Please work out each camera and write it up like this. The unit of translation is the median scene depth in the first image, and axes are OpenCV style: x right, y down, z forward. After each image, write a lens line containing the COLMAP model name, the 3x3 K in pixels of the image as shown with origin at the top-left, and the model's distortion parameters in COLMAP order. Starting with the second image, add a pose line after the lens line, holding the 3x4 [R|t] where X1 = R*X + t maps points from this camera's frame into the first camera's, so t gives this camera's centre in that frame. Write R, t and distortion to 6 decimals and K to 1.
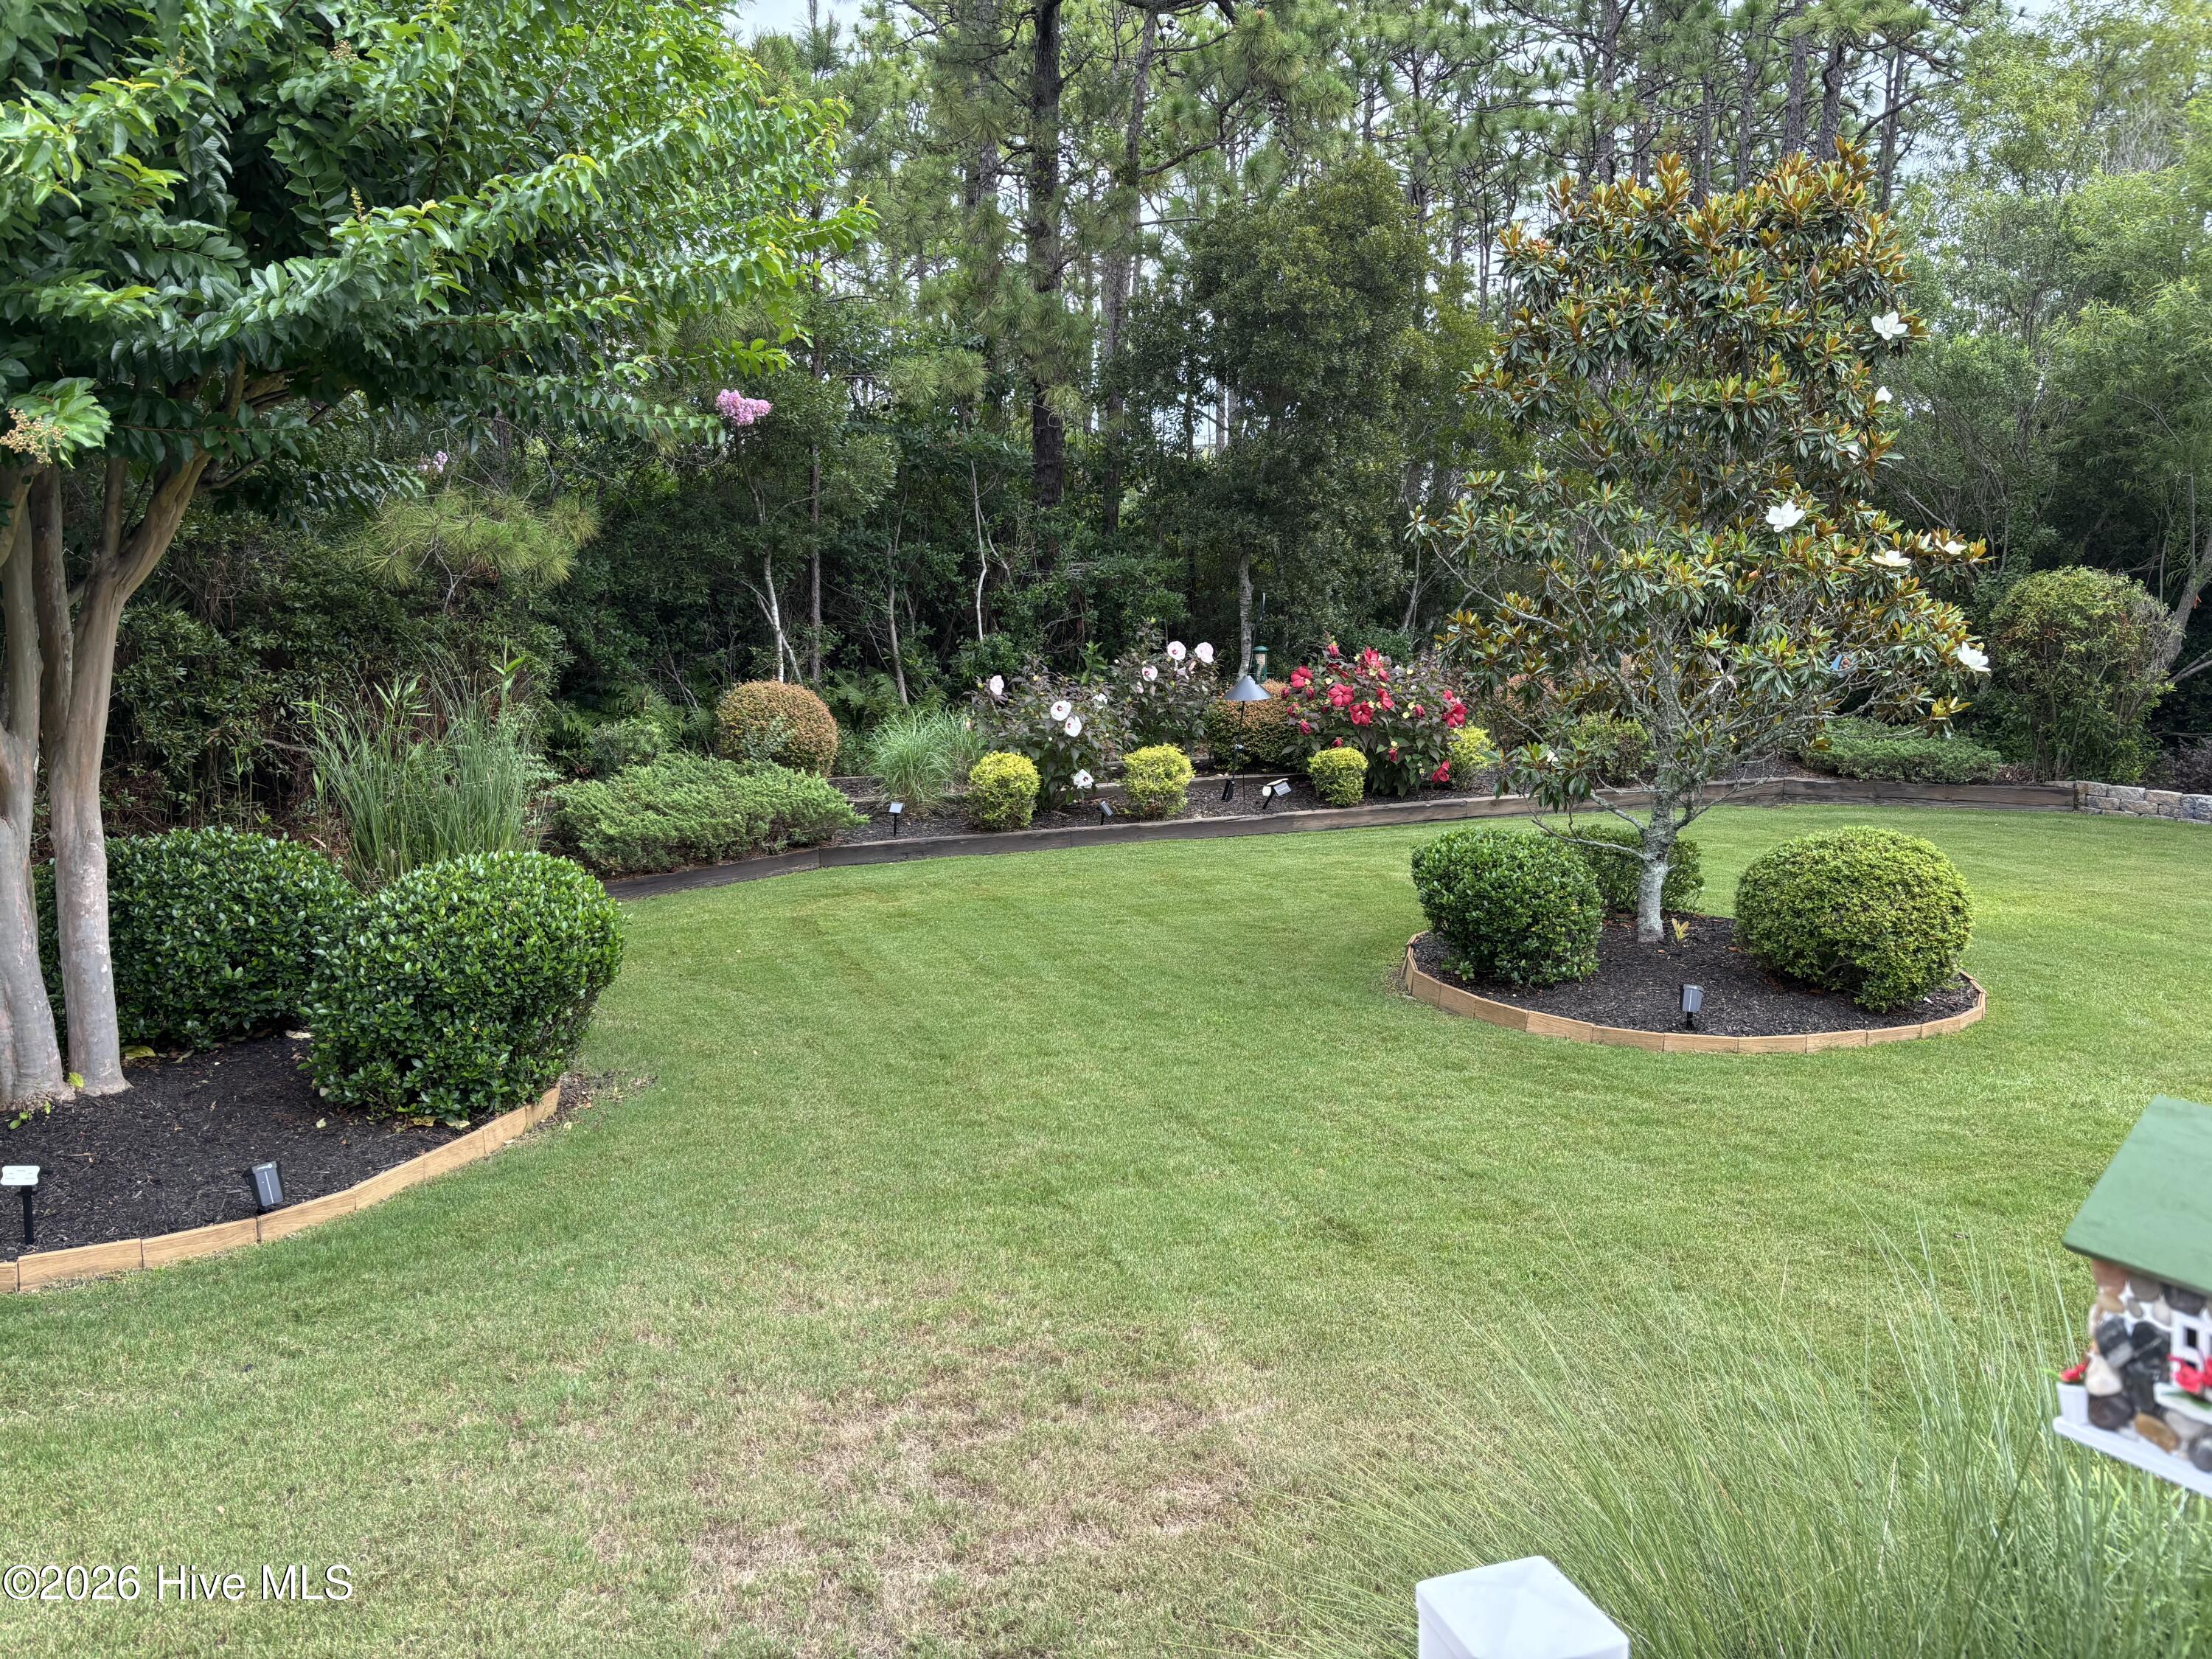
lens RADIAL K [[1649.9, 0, 1101.7], [0, 1649.9, 839.6], [0, 0, 1]] dist [0.086540, -0.136579]
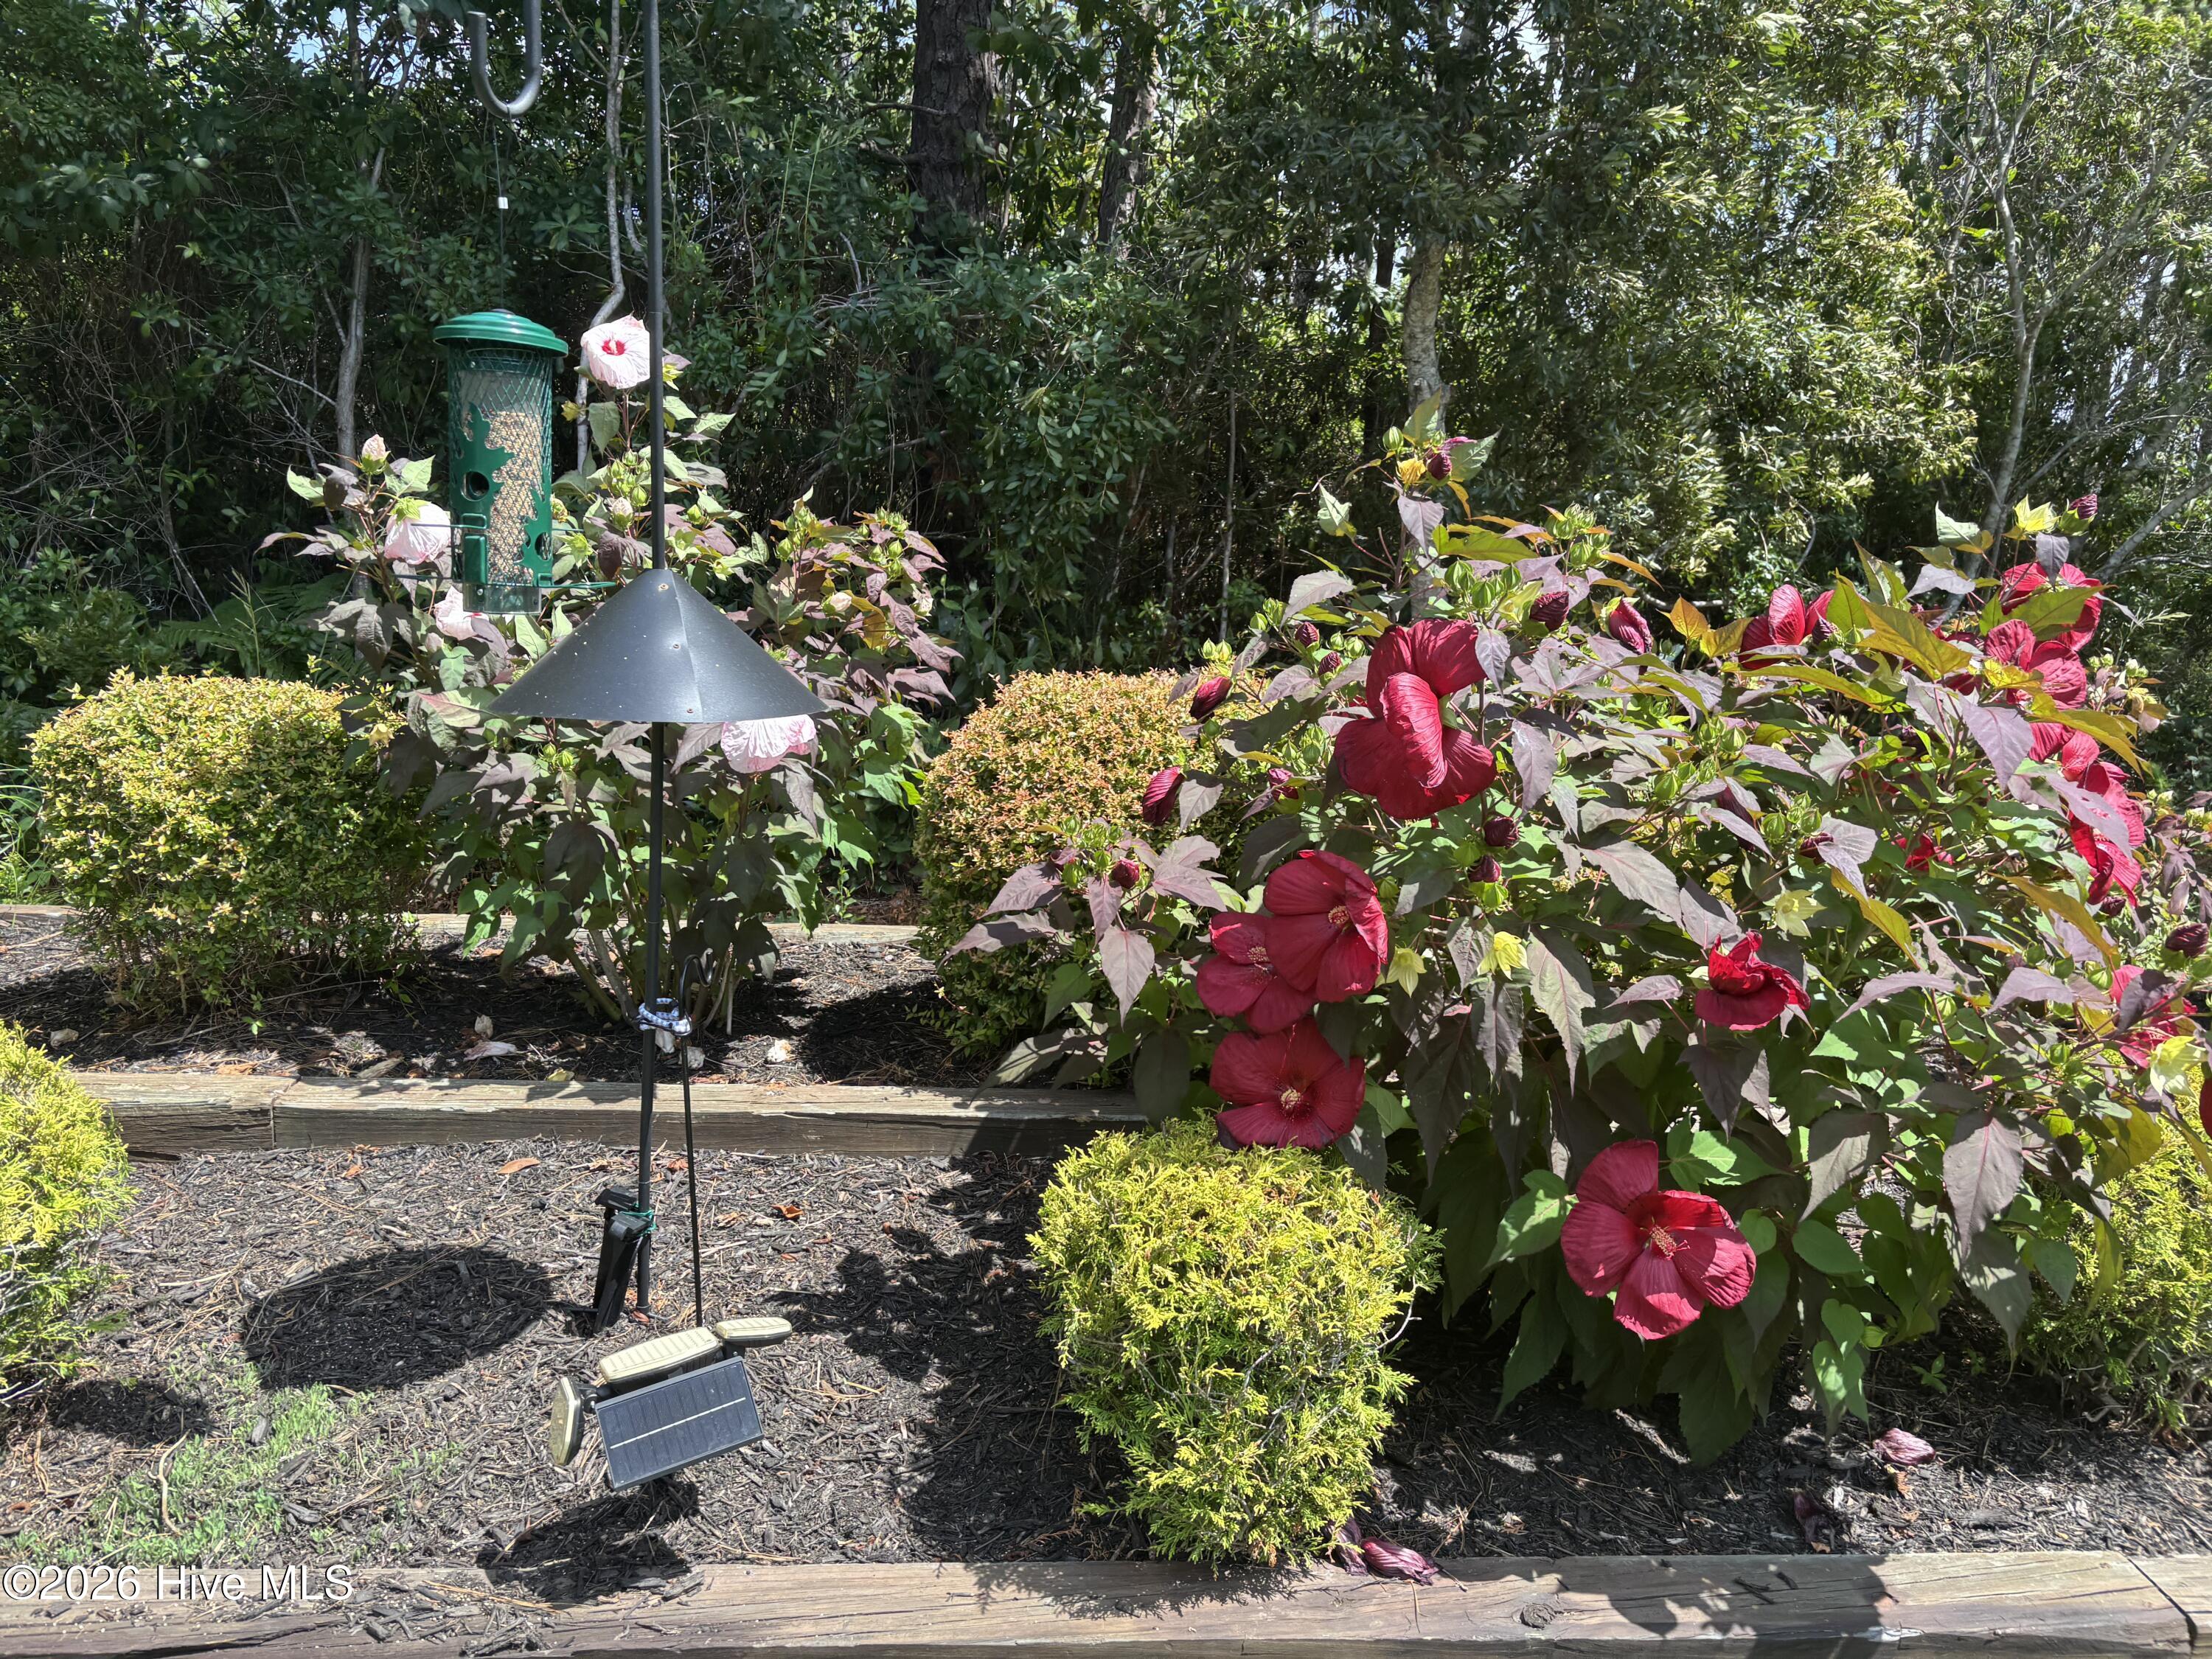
lens RADIAL K [[1660.4, 0, 1131.1], [0, 1660.4, 804.5], [0, 0, 1]] dist [0.018142, 0.000514]
pose [[0.951890, 0.096263, -0.290928, 0.172967], [-0.102562, 0.994706, -0.006443, -0.081519], [0.288768, 0.035971, 0.956723, 0.854327]]
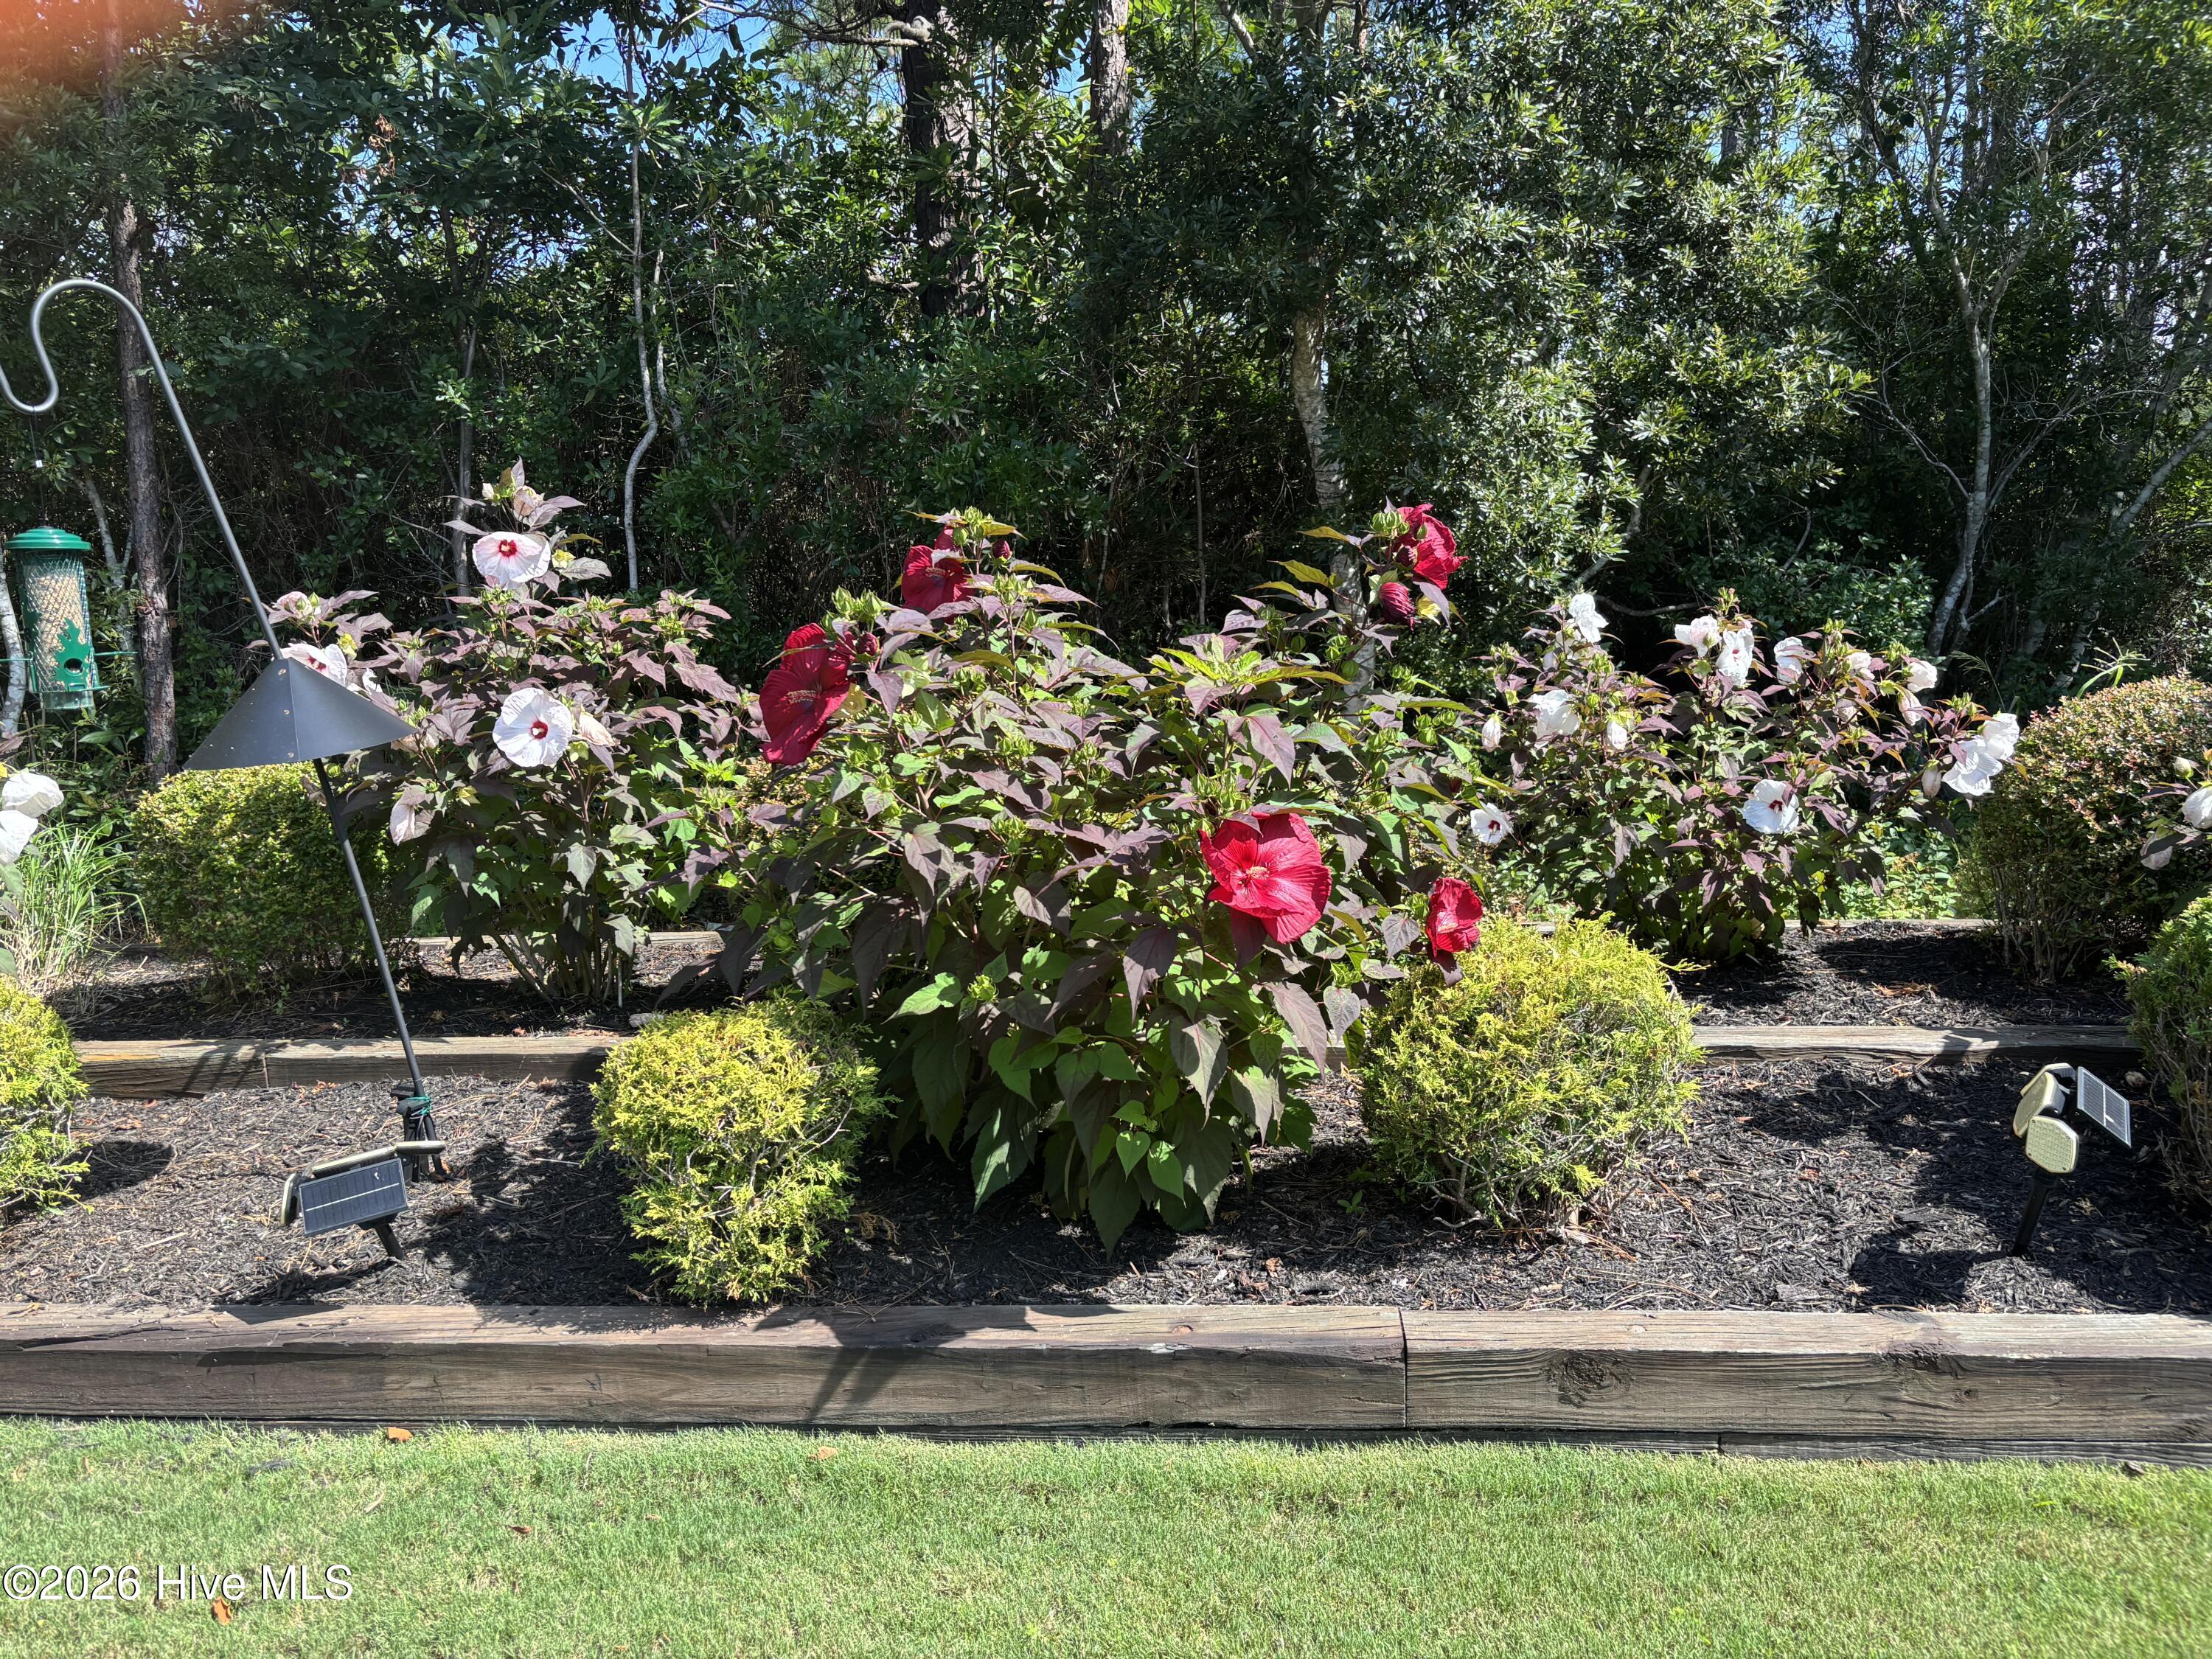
lens RADIAL K [[1658.6, 0, 1106.0], [0, 1658.6, 829.5], [0, 0, 1]] dist [0.031061, -0.035396]
pose [[0.885211, 0.036683, -0.463740, 0.277117], [-0.051418, 0.998493, -0.019165, -0.075421], [0.462339, 0.040810, 0.885764, 0.832991]]
